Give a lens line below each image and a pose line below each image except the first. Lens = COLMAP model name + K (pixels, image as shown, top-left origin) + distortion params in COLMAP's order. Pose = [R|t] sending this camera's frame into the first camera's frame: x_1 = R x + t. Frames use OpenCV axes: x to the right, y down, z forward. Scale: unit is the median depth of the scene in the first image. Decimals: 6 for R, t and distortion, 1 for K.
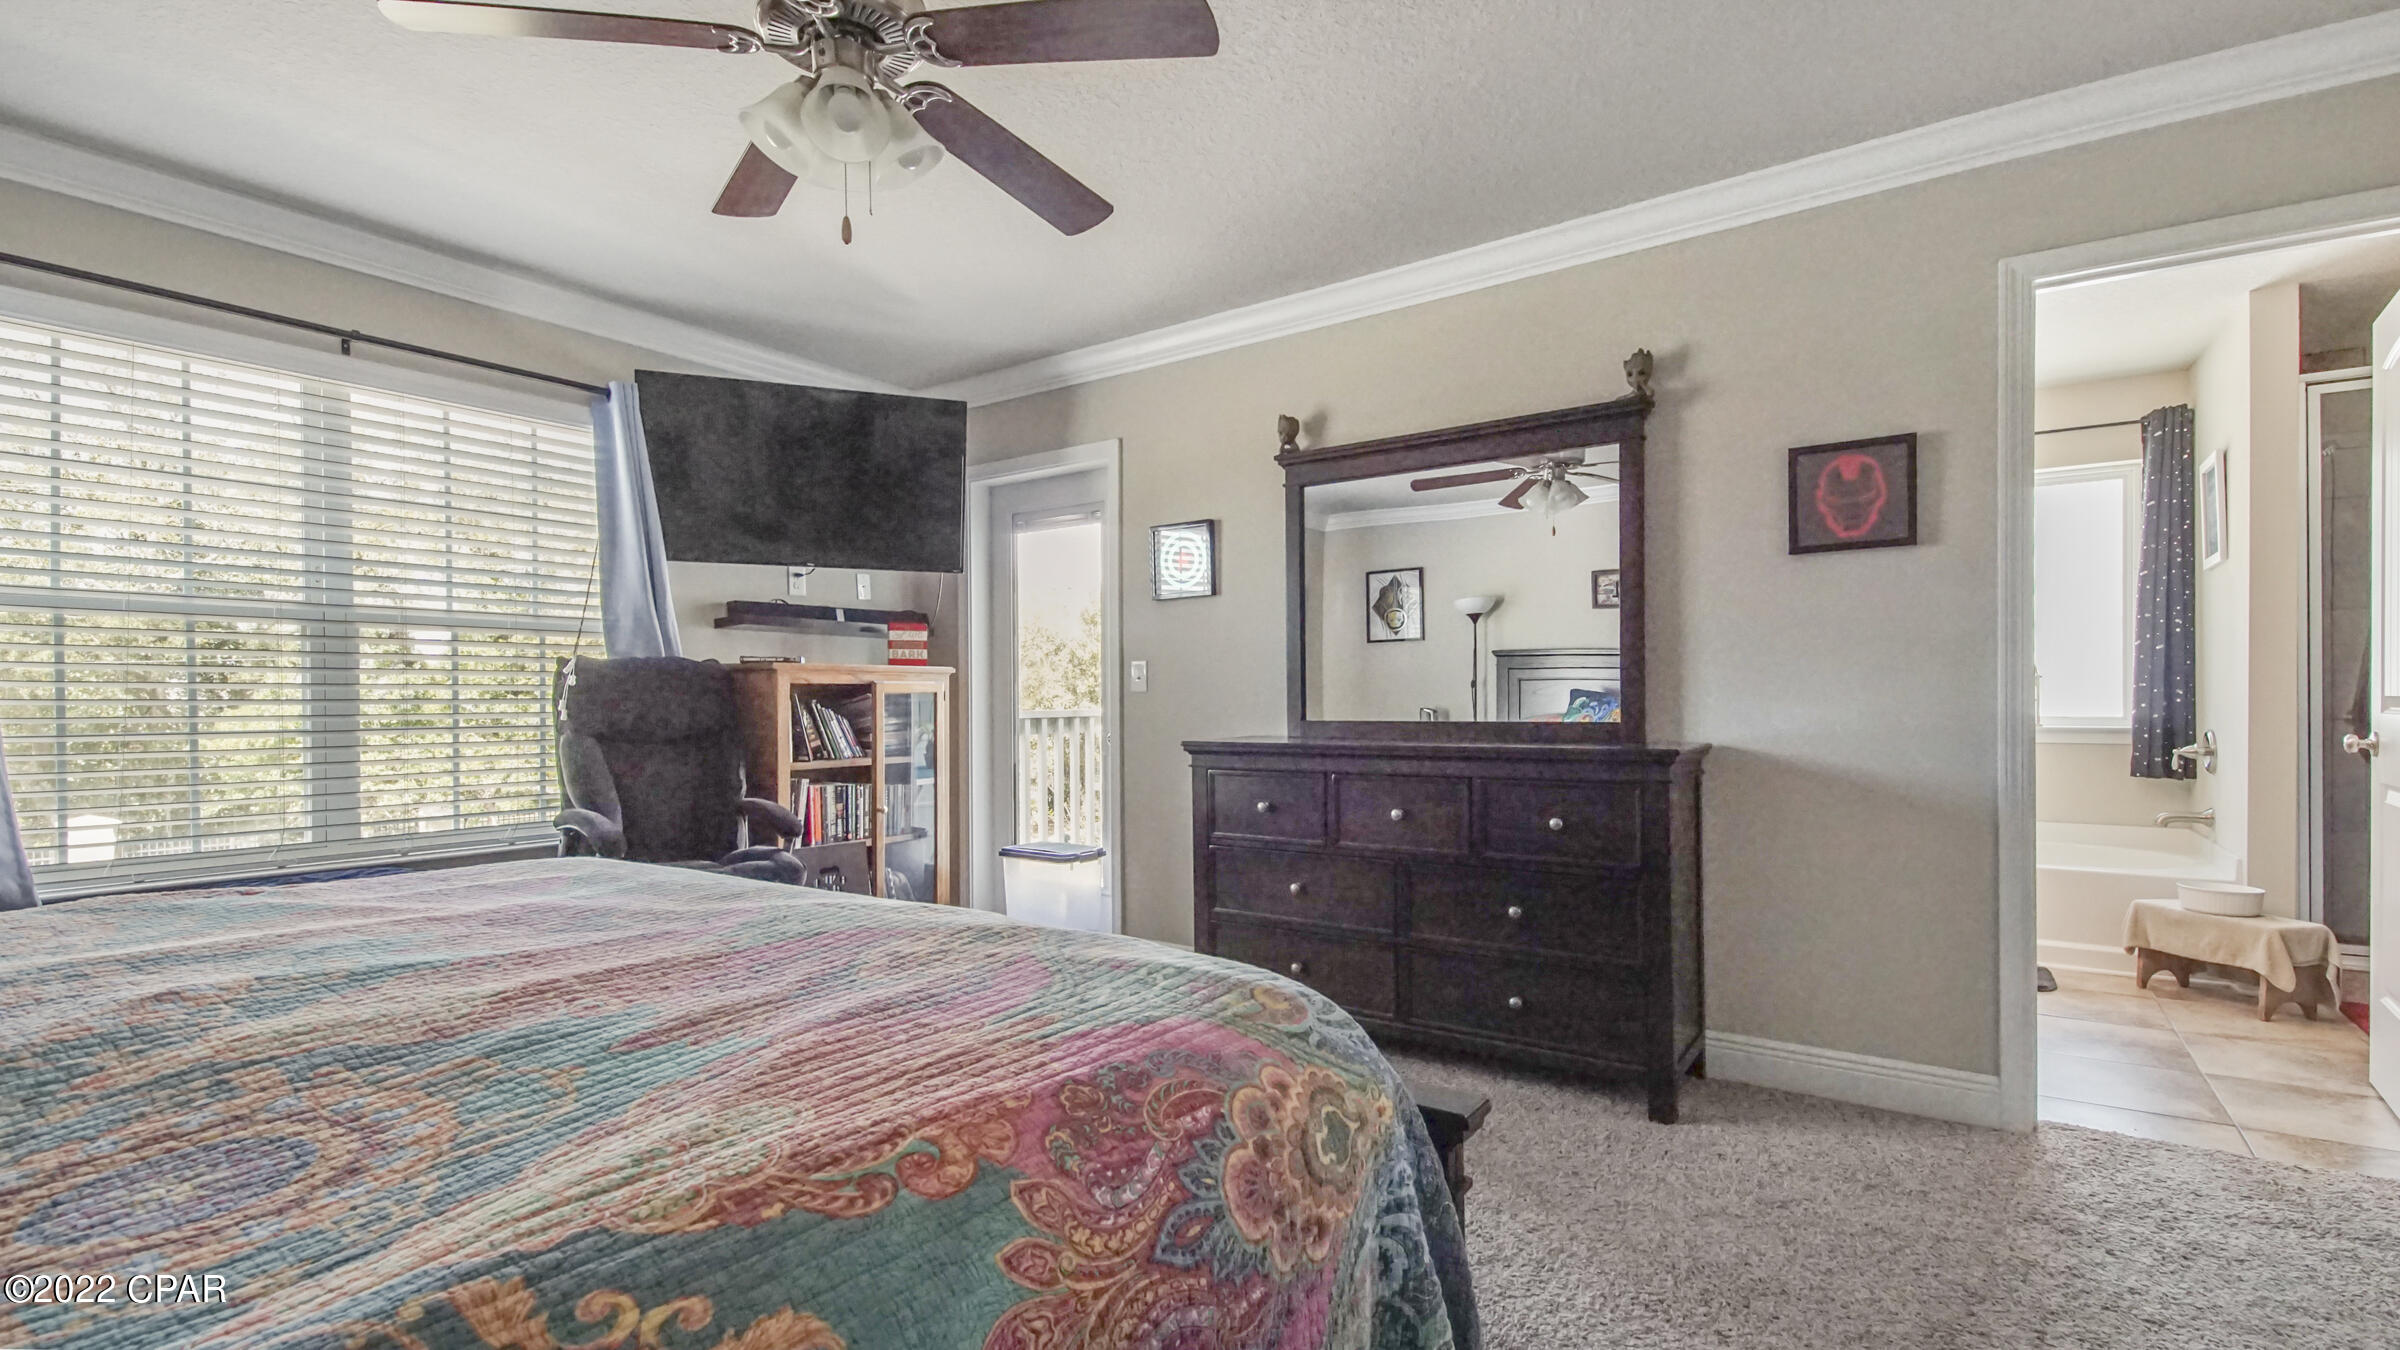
lens RADIAL K [[1105.4, 0, 1200.0], [0, 1105.4, 675.0], [0, 0, 1]] dist [0.002282, 0.000209]
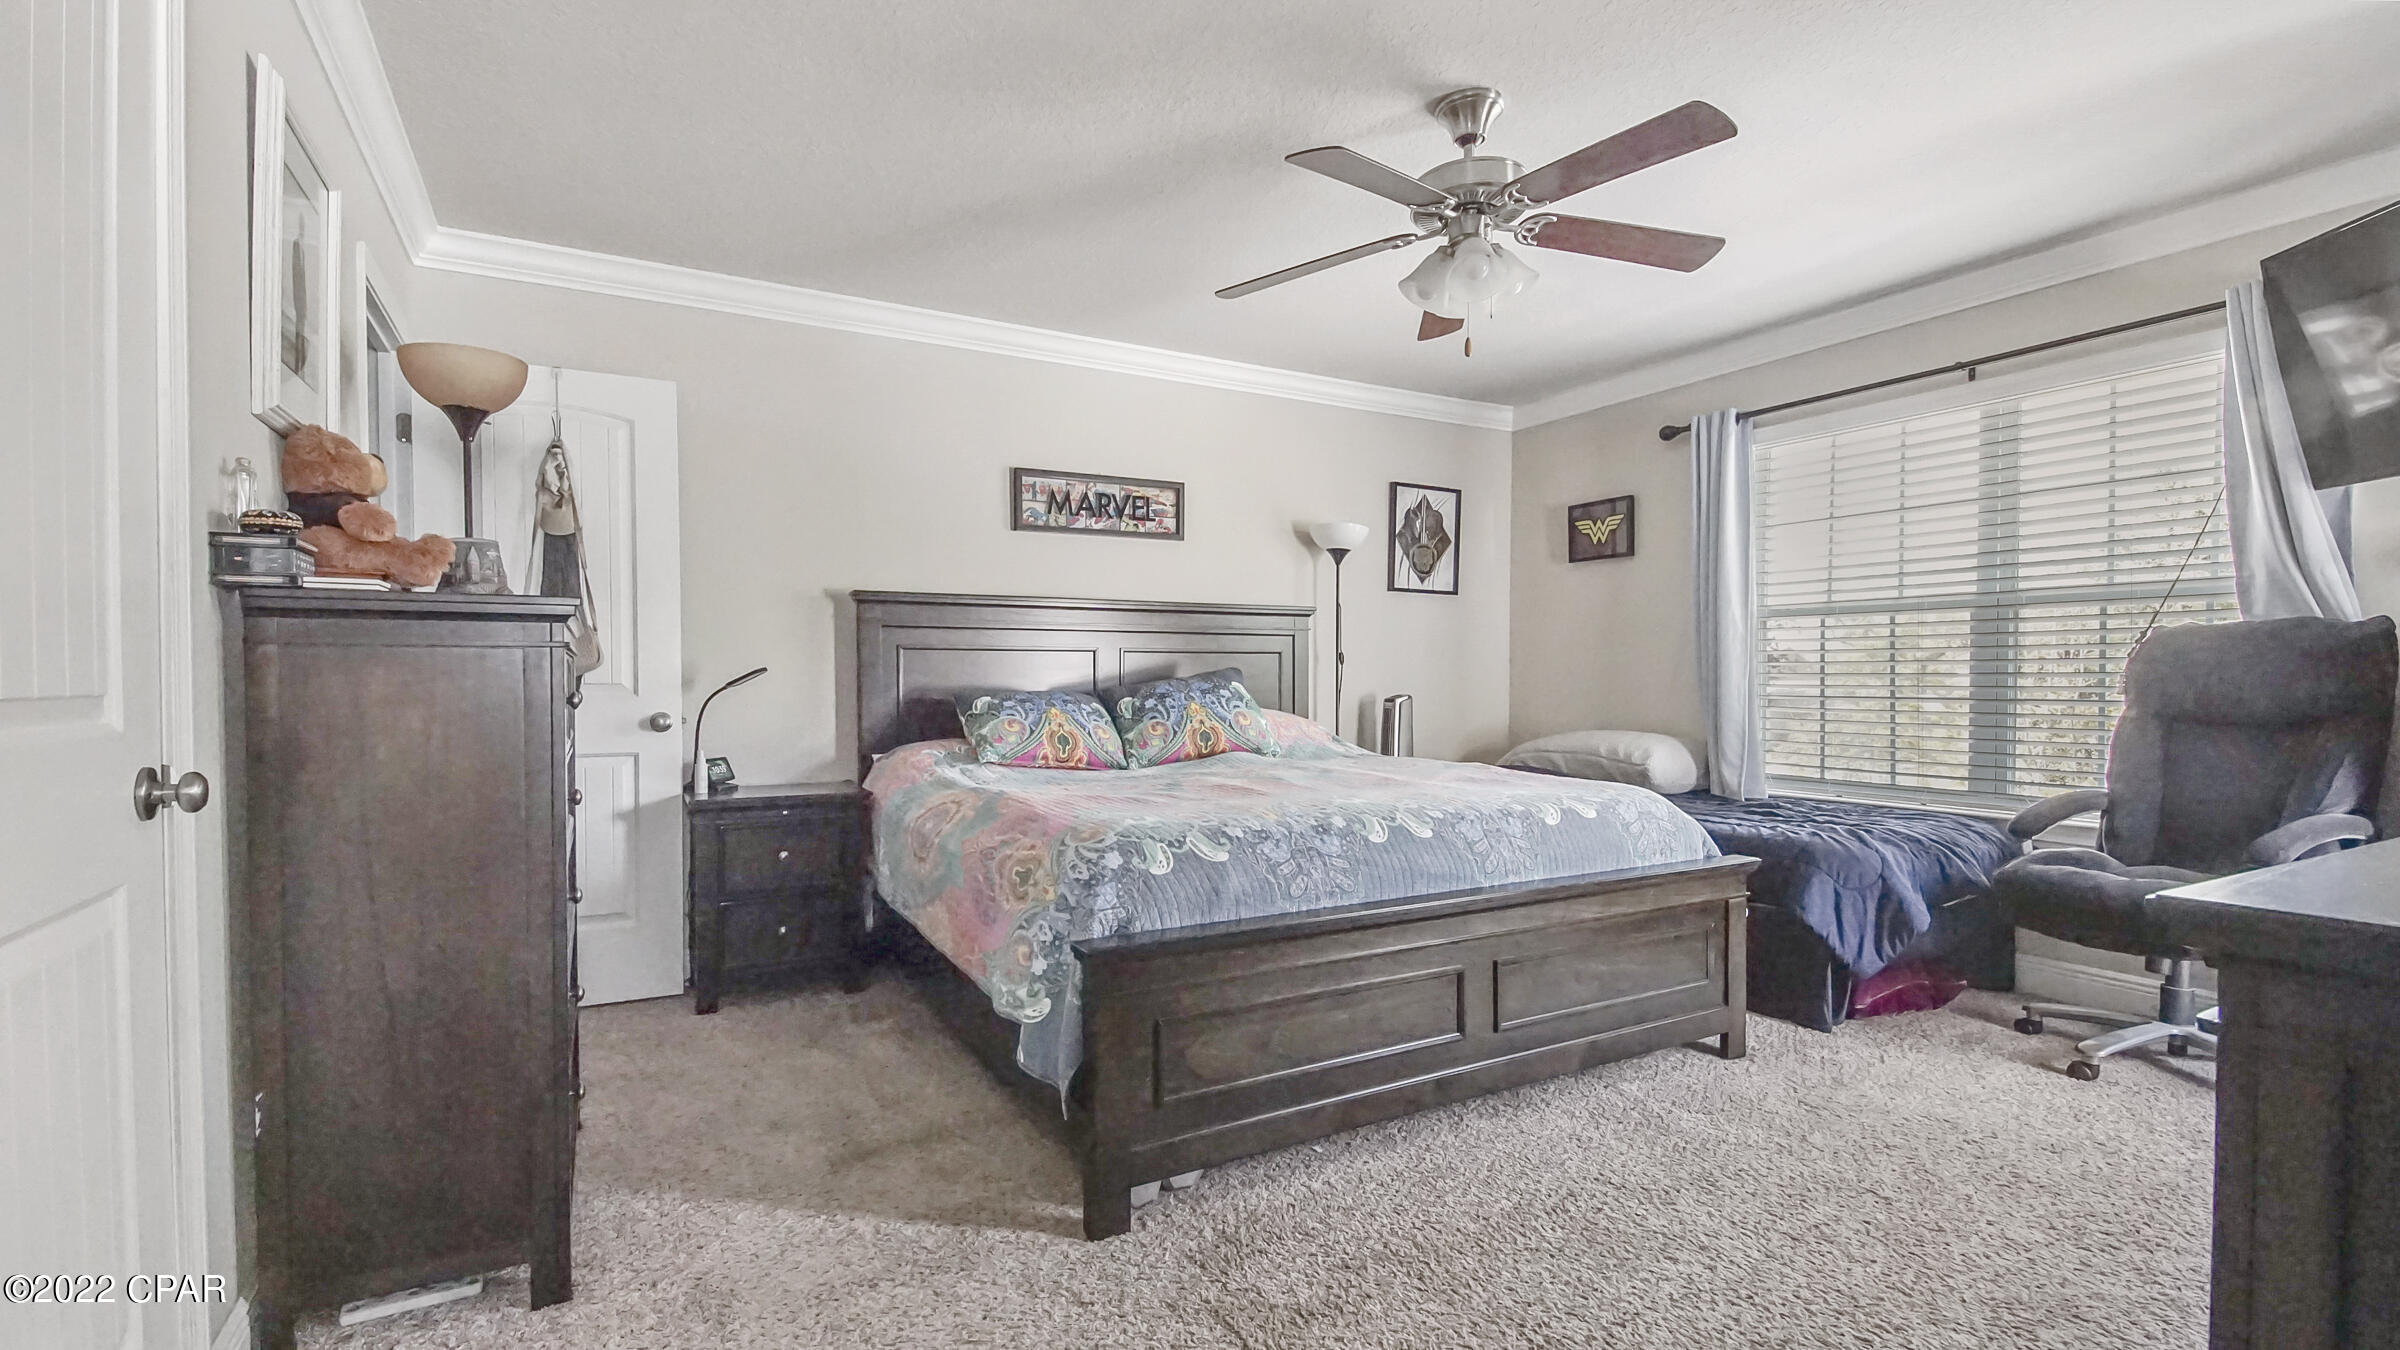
lens RADIAL K [[1105.4, 0, 1200.0], [0, 1105.4, 675.0], [0, 0, 1]] dist [0.002282, 0.000209]
pose [[-0.443711, -0.000846, -0.896170, 0.623912], [0.016120, 0.999830, -0.008925, 0.020392], [0.896025, -0.018406, -0.443622, 0.749218]]
